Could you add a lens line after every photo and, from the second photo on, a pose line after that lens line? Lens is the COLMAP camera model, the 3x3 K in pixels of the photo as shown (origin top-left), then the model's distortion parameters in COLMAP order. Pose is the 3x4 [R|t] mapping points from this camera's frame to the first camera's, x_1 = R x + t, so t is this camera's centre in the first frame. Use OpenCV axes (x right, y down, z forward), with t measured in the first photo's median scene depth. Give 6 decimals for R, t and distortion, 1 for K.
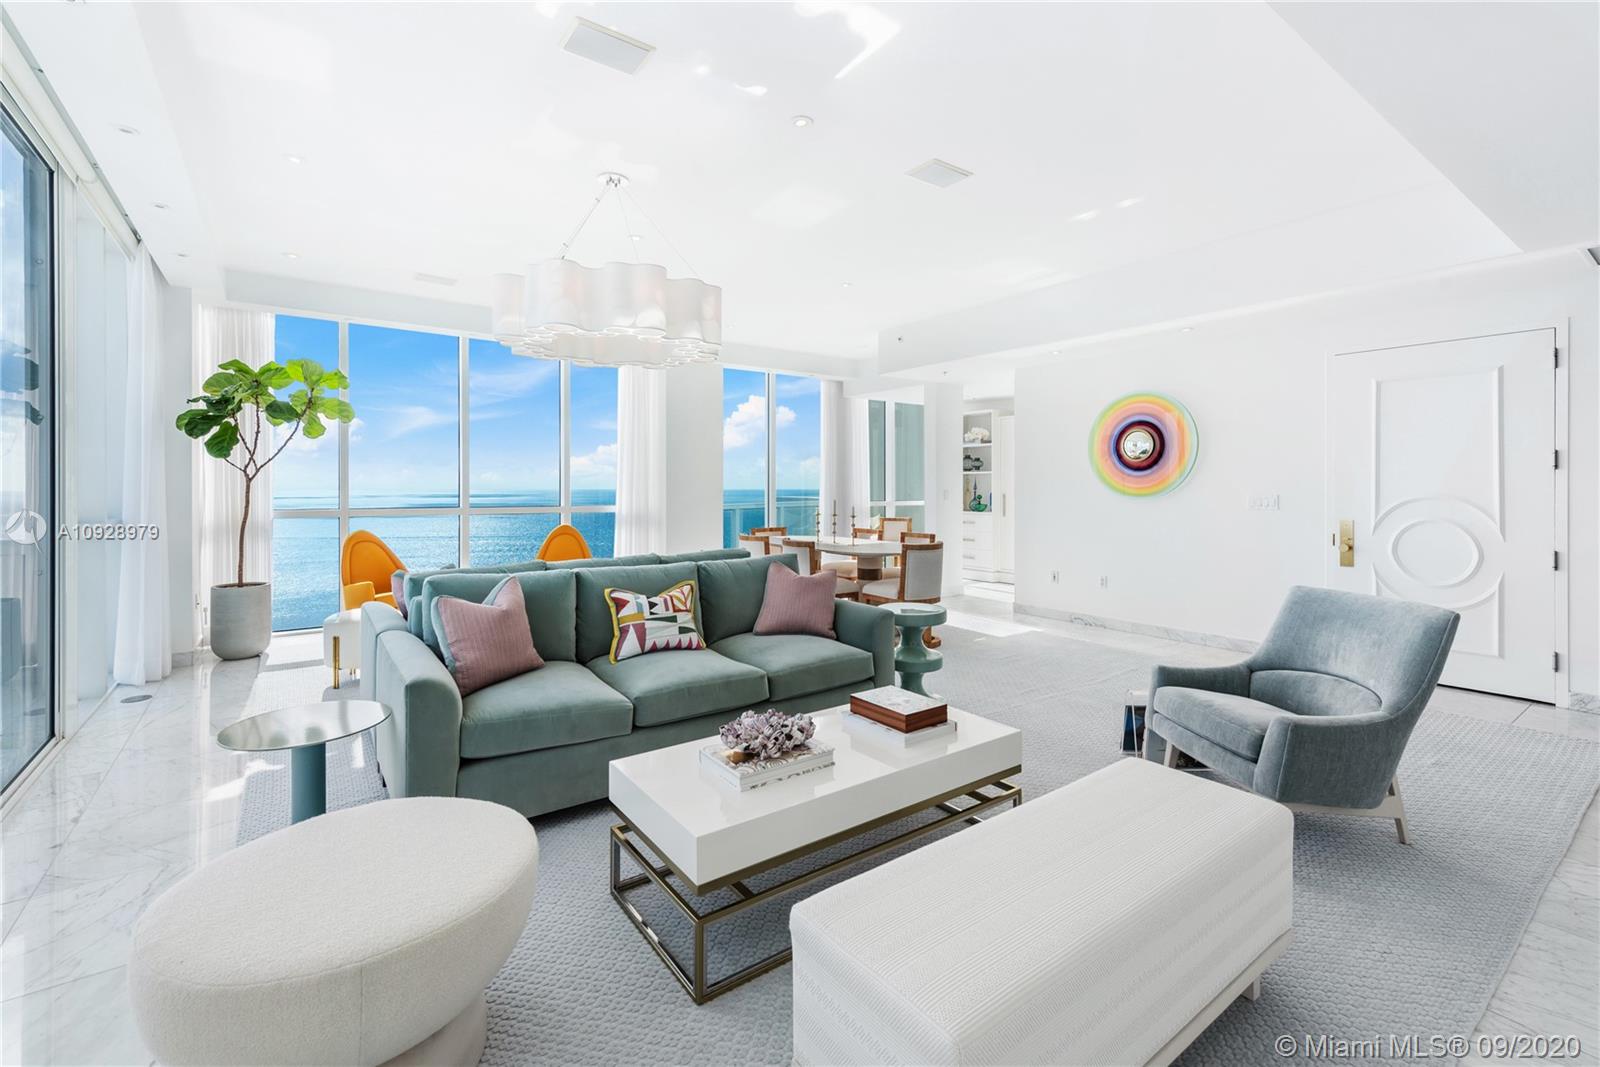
lens RADIAL K [[700.2, 0, 801.7], [0, 700.2, 490.5], [0, 0, 1]] dist [0.002014, -0.000002]
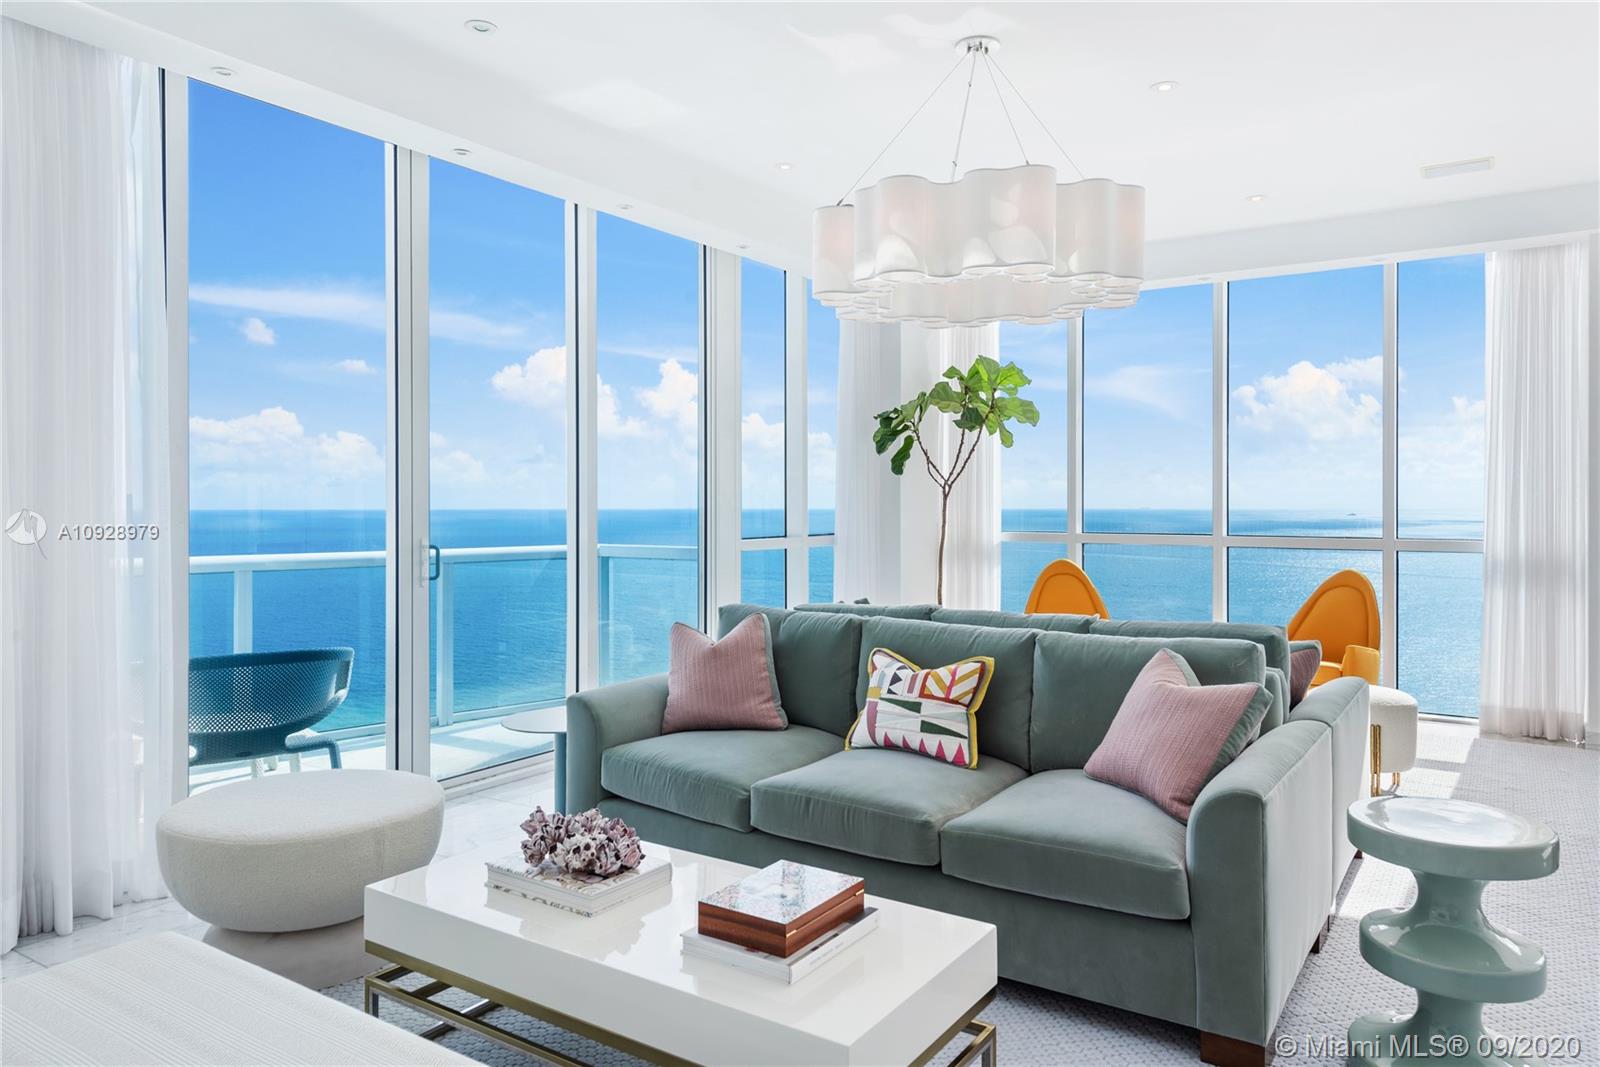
lens RADIAL K [[1064.1, 0, 773.9], [0, 1064.1, 506.1], [0, 0, 1]] dist [0.004524, 0.001570]
pose [[0.330427, 0.000839, -0.943831, 0.685999], [-0.006092, 0.999981, -0.001243, -0.000631], [0.943812, 0.006160, 0.330426, 0.534003]]
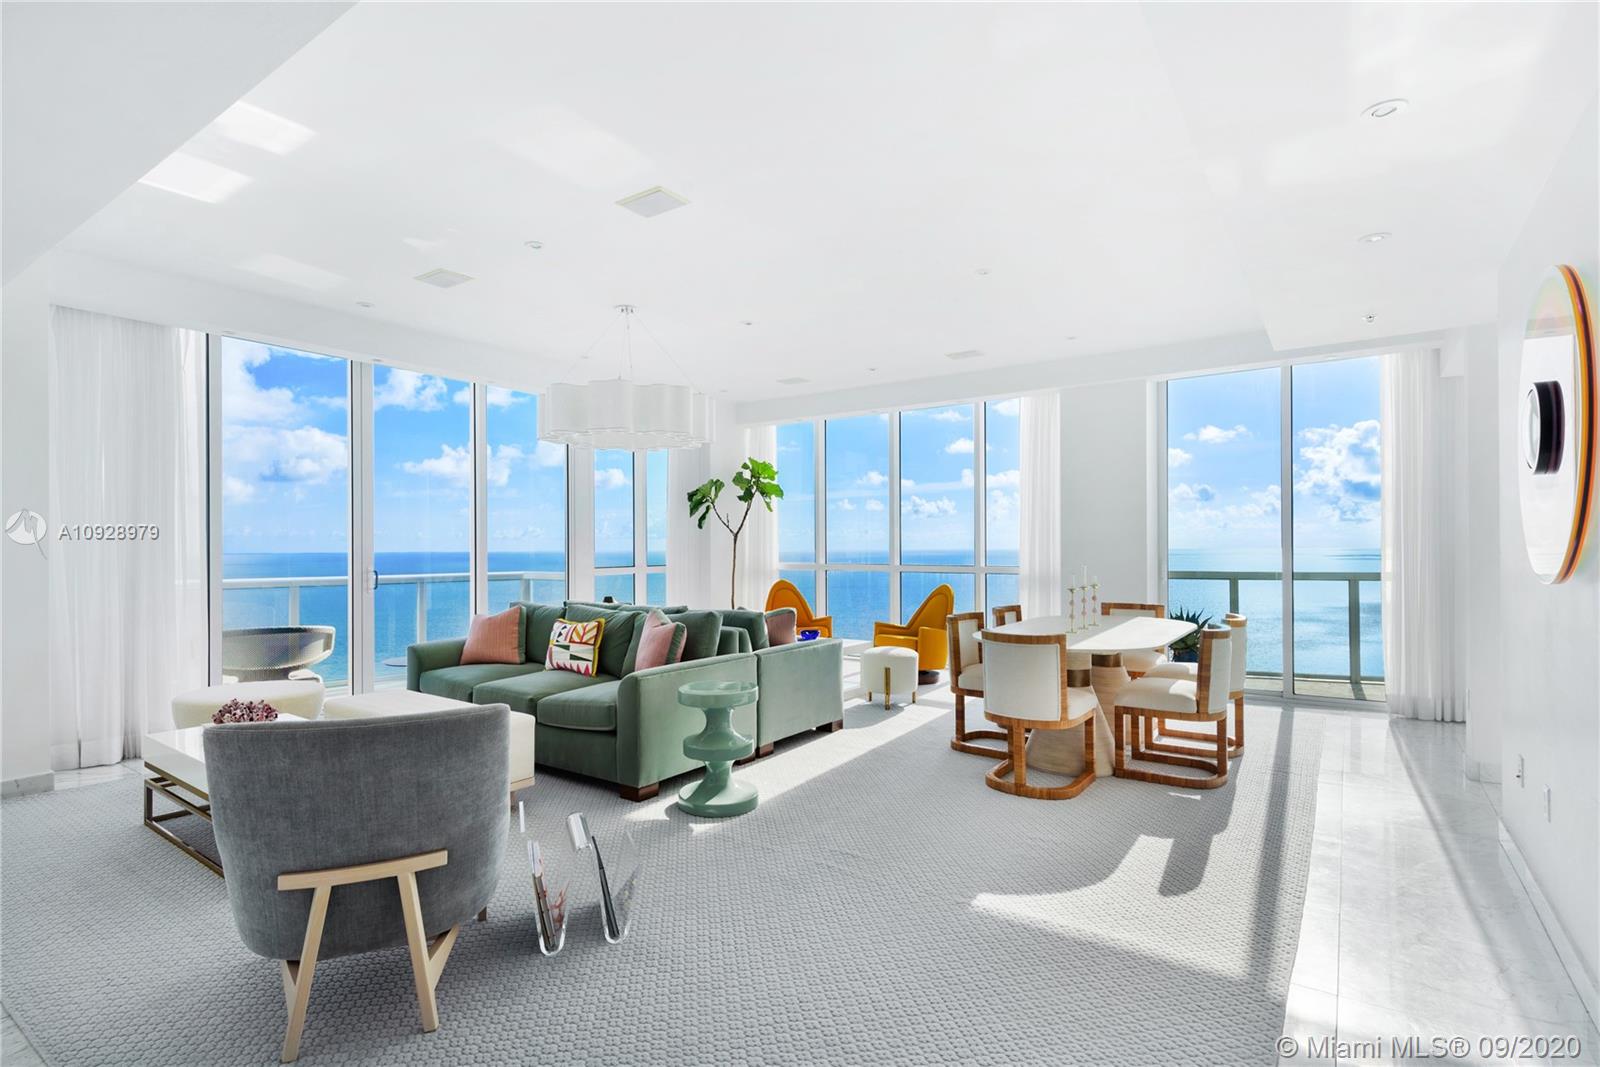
lens RADIAL K [[806.8, 0, 806.7], [0, 806.8, 555.7], [0, 0, 1]] dist [0.008323, -0.000327]
pose [[0.320861, 0.008576, -0.947087, 1.356891], [-0.000737, 0.999961, 0.008806, -0.002215], [0.947126, -0.002128, 0.320855, 0.915259]]
